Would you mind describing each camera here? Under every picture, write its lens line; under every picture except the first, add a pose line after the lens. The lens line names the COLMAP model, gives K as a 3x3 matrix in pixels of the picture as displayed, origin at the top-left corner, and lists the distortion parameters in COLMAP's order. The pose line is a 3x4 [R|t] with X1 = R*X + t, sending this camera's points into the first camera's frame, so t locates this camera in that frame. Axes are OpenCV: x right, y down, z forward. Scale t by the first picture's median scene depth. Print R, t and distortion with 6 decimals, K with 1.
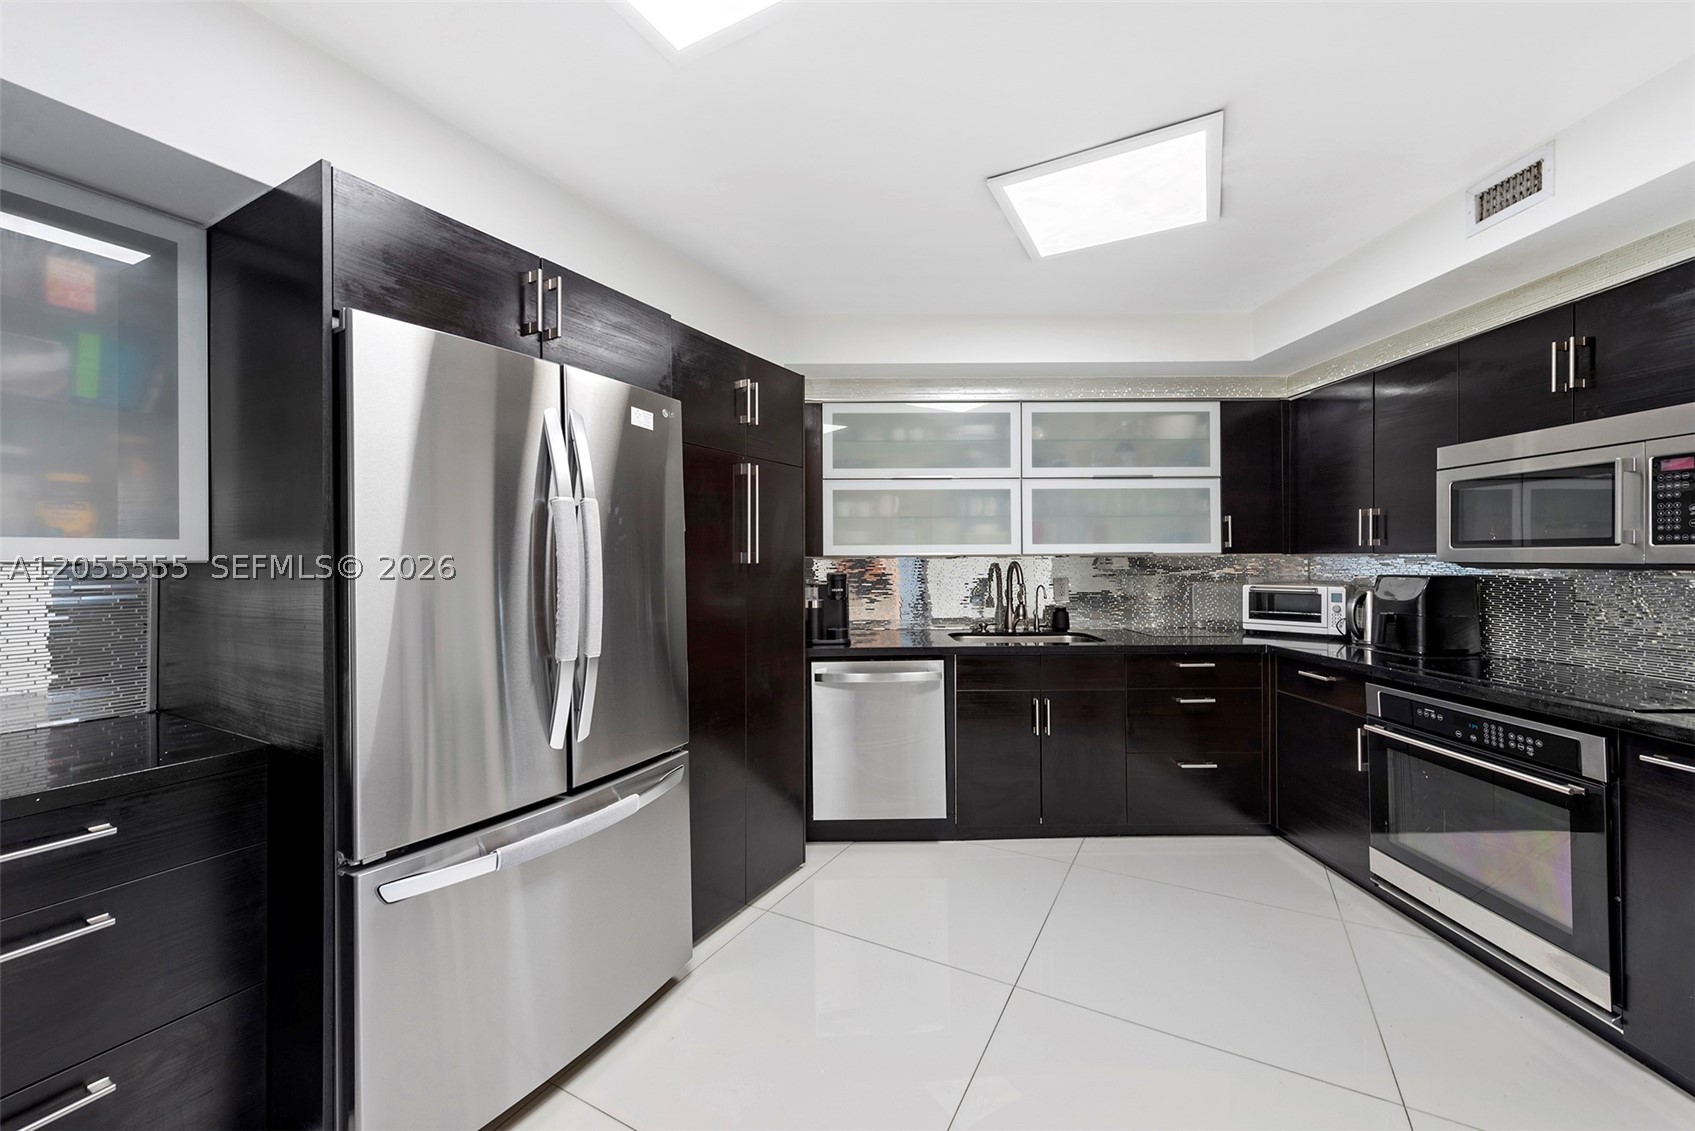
lens RADIAL K [[658.4, 0, 844.1], [0, 658.4, 560.1], [0, 0, 1]] dist [0.000391, 0.000626]
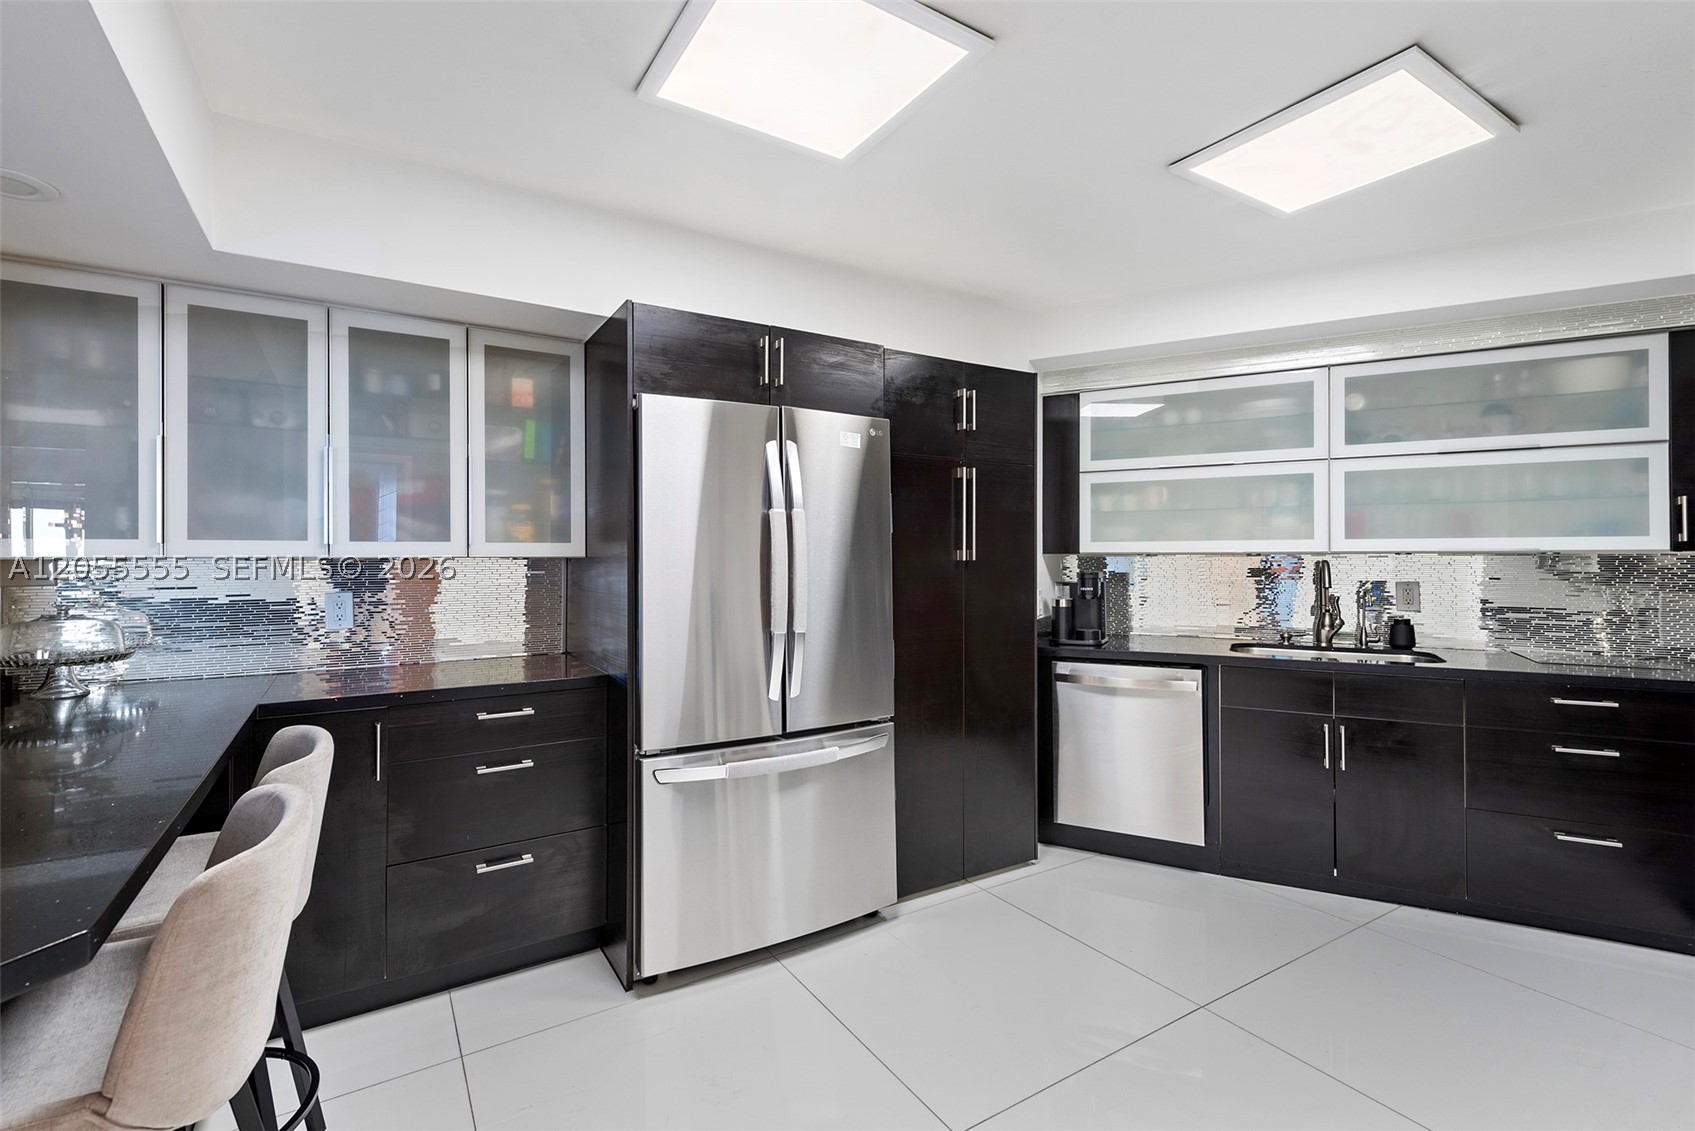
lens RADIAL K [[757.5, 0, 850.4], [0, 757.5, 556.9], [0, 0, 1]] dist [0.000490, -0.000454]
pose [[0.876977, 0.004211, -0.480514, 0.254453], [-0.003820, 0.999991, 0.001792, -0.001778], [0.480518, 0.000264, 0.876985, -0.152621]]
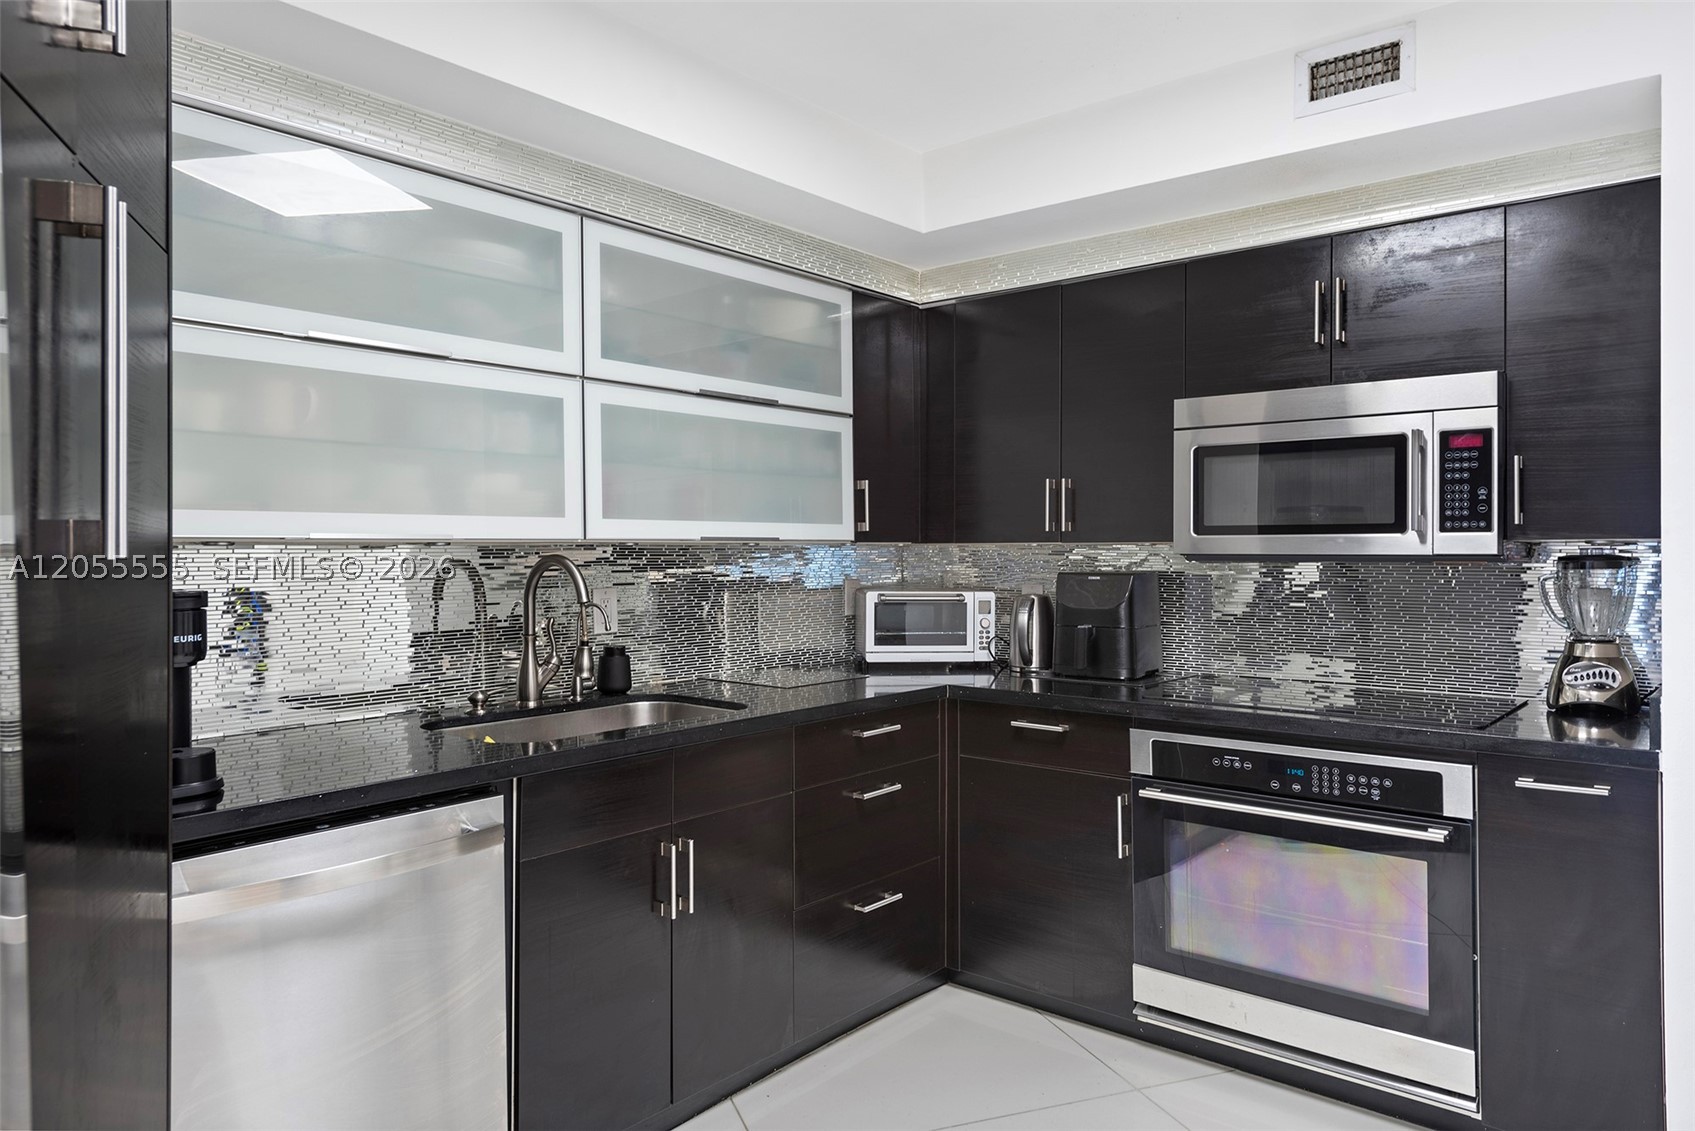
lens RADIAL K [[1090.2, 0, 846.1], [0, 1090.2, 555.4], [0, 0, 1]] dist [0.002380, -0.000891]
pose [[0.656911, -0.001236, 0.753967, -0.246665], [0.001750, 0.999998, 0.000114, 0.003614], [-0.753966, 0.001244, 0.656912, 0.443147]]
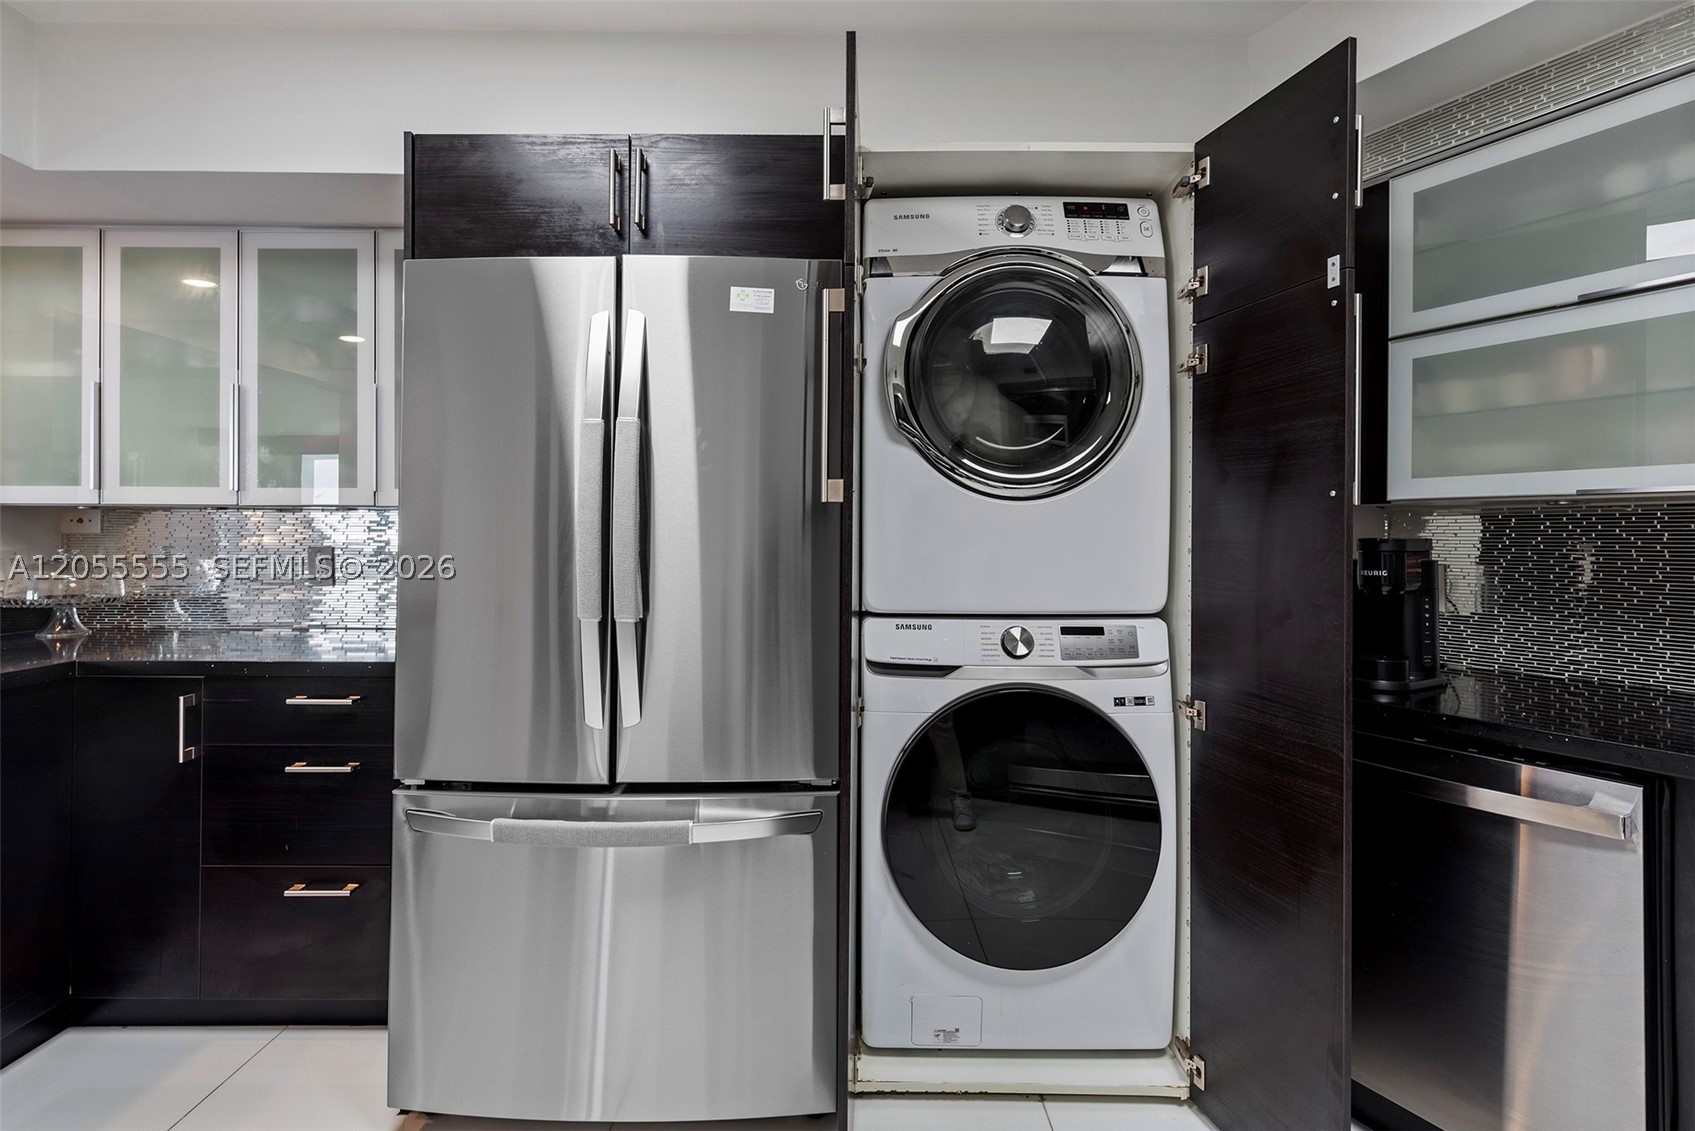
lens RADIAL K [[801.3, 0, 850.3], [0, 801.3, 532.6], [0, 0, 1]] dist [0.001850, 0.000419]
pose [[0.491182, 0.007321, -0.871026, 0.352074], [-0.010863, 0.999938, 0.002279, 0.023342], [0.870989, 0.008343, 0.491231, 0.470895]]
